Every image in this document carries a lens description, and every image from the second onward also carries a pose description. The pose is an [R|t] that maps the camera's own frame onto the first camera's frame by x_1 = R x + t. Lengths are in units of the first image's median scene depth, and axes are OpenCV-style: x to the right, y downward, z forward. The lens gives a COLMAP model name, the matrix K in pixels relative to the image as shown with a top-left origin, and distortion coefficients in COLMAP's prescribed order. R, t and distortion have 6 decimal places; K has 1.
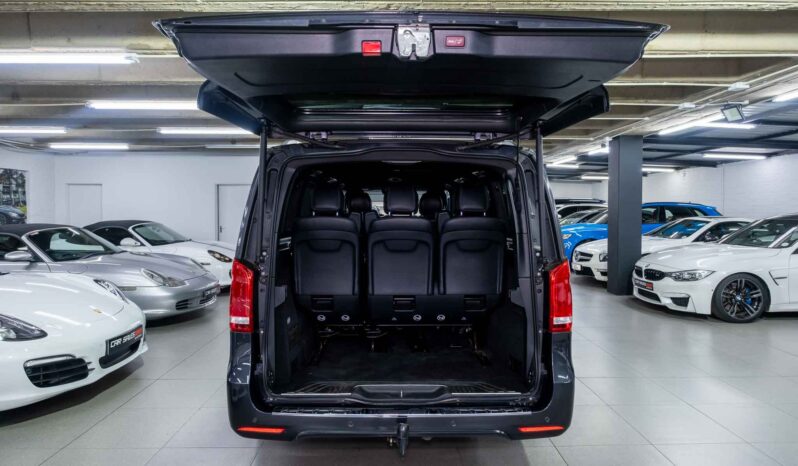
lens RADIAL K [[461.0, 0, 398.8], [0, 461.0, 221.0], [0, 0, 1]] dist [-0.000393, 0.000645]
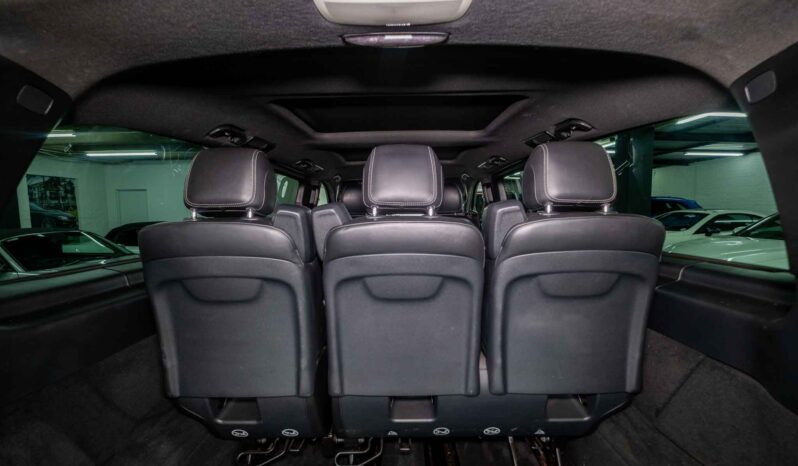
lens RADIAL K [[342.0, 0, 399.0], [0, 342.0, 233.0], [0, 0, 1]] dist [0.000376, -0.000098]
pose [[0.999439, -0.014458, -0.030196, 0.004211], [0.015856, 0.998789, 0.046584, -0.004098], [0.029486, -0.047036, 0.998458, 0.261675]]
